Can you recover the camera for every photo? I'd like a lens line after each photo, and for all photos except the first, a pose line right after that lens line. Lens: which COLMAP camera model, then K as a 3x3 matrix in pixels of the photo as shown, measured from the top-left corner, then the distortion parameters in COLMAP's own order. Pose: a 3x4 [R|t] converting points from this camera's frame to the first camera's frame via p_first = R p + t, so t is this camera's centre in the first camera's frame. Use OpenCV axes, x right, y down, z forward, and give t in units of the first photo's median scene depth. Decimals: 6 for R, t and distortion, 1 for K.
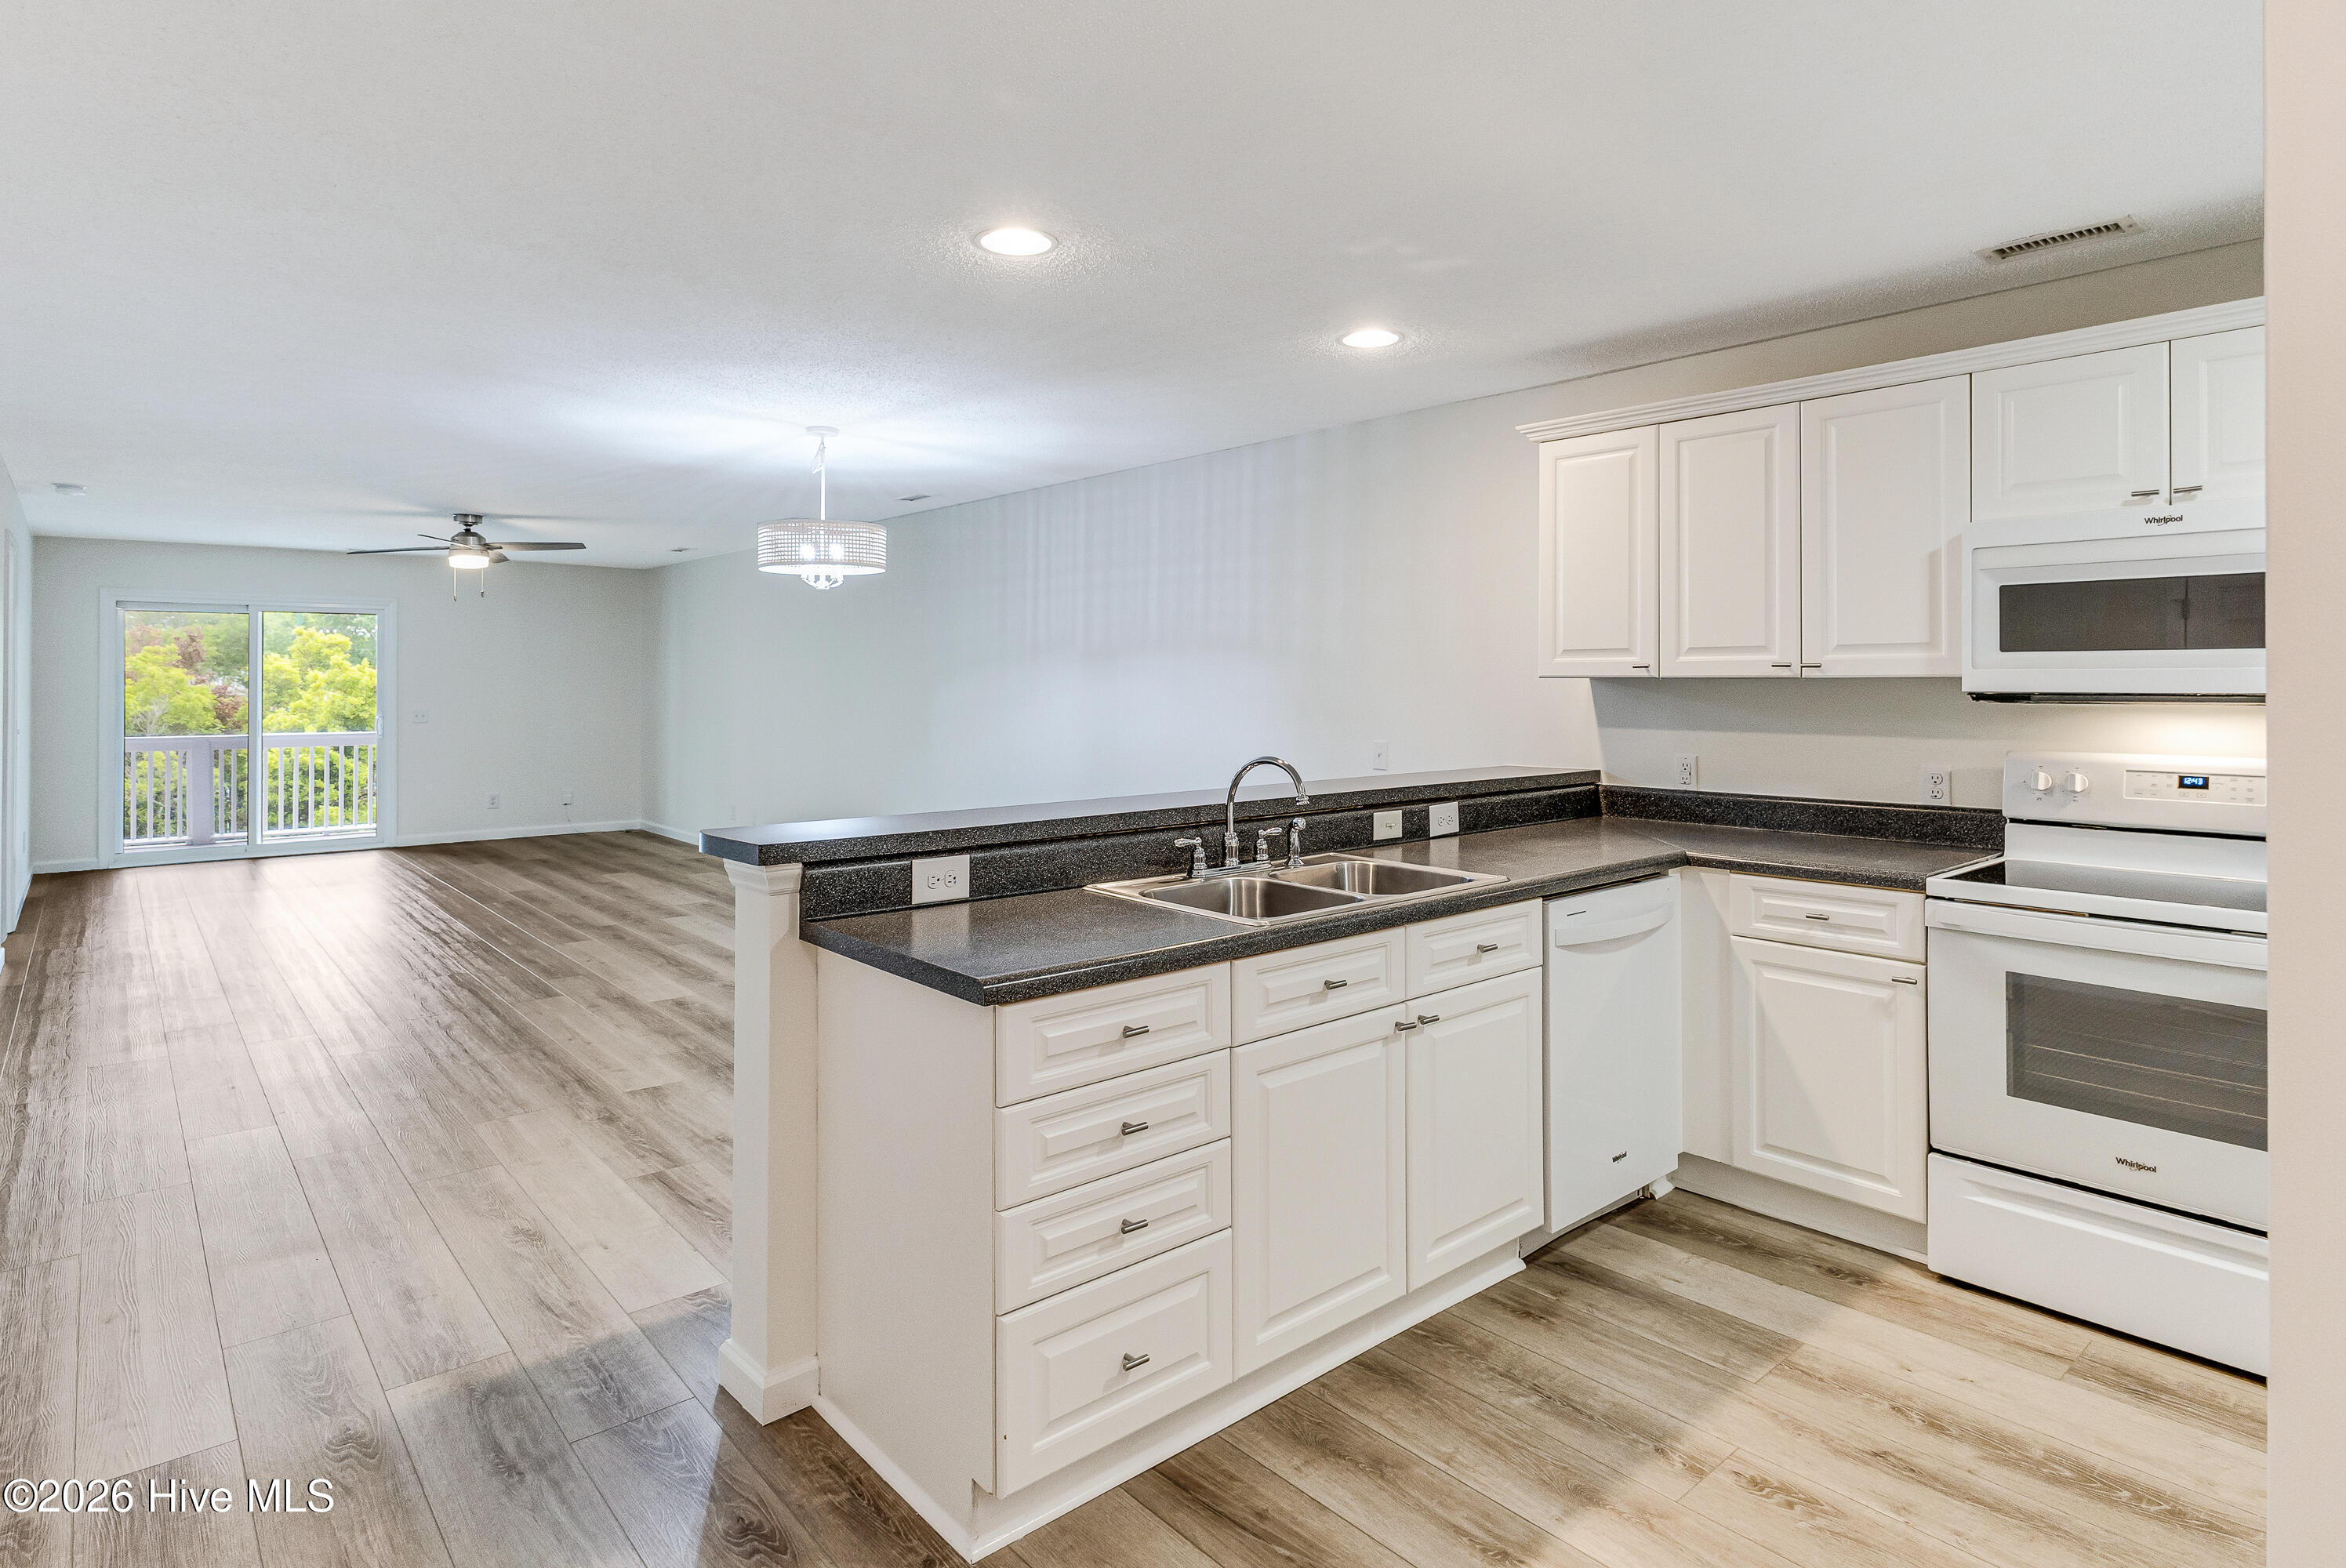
lens RADIAL K [[1238.3, 0, 1136.7], [0, 1238.3, 671.8], [0, 0, 1]] dist [0.000965, -0.001624]
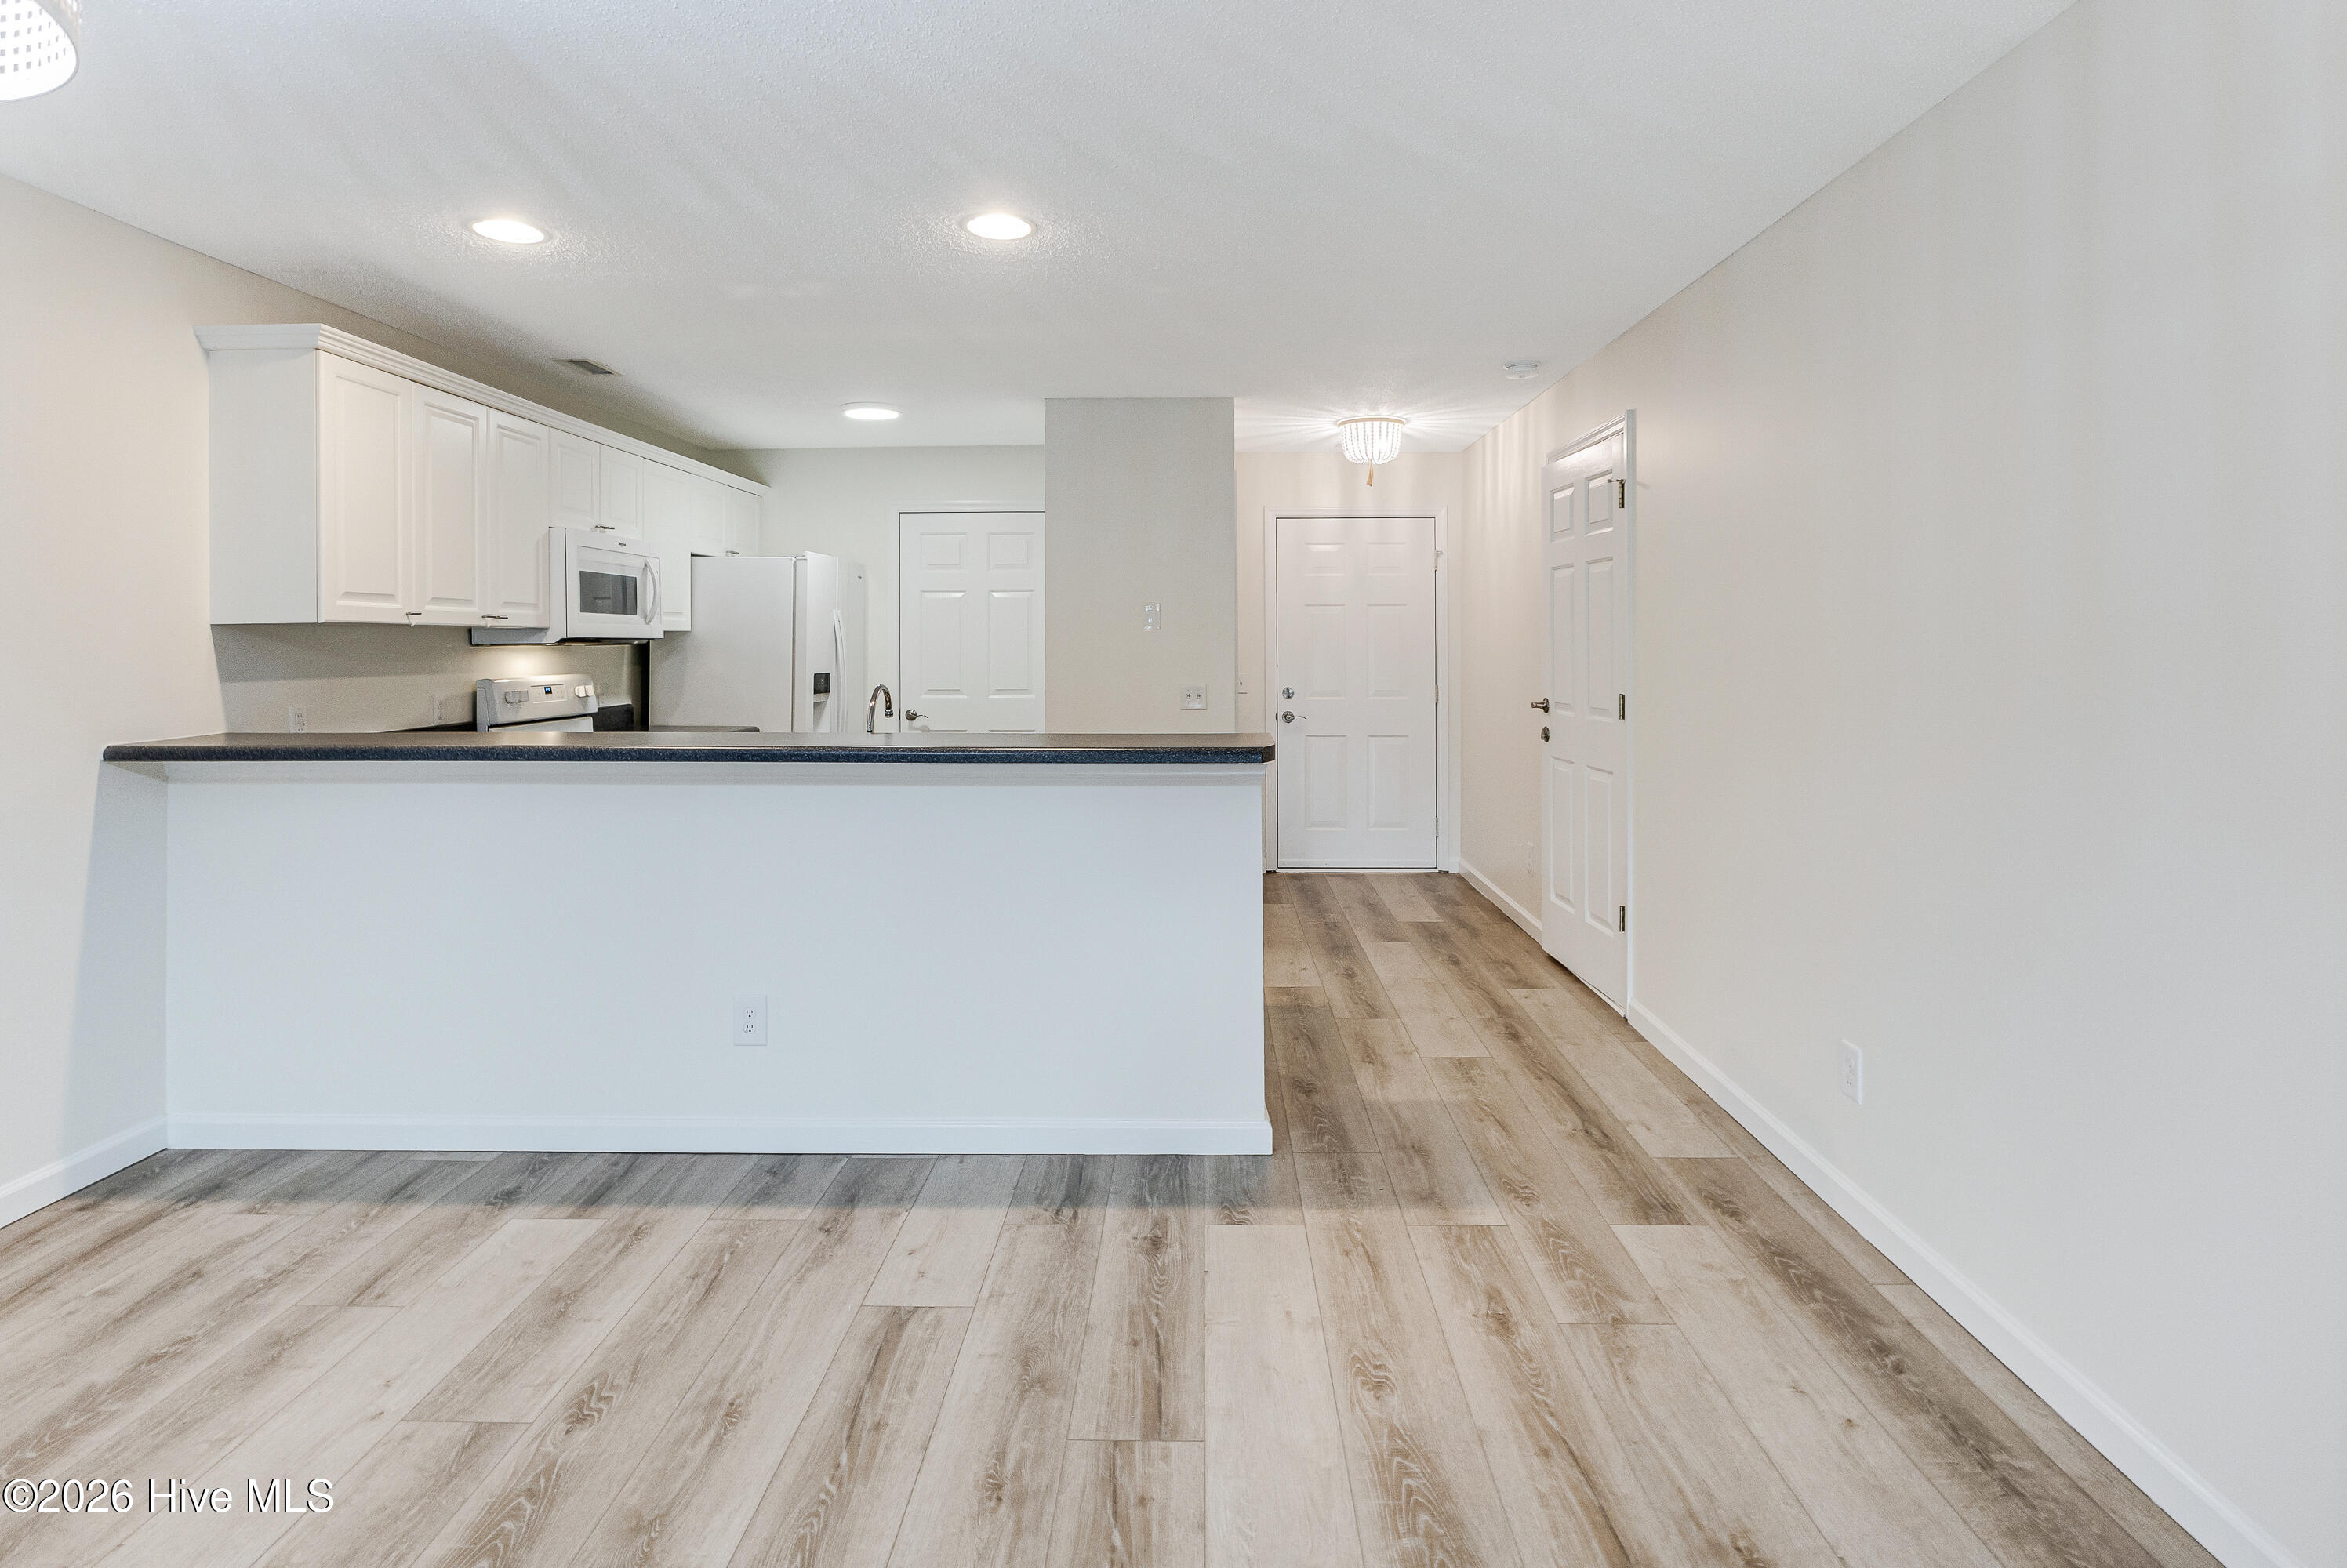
lens RADIAL K [[1215.7, 0, 1171.2], [0, 1215.7, 646.8], [0, 0, 1]] dist [-0.005767, 0.000174]
pose [[-0.748594, -0.000697, 0.663028, -0.938668], [-0.003017, 0.999993, -0.002354, 0.030459], [-0.663022, -0.003763, -0.748591, 1.720612]]
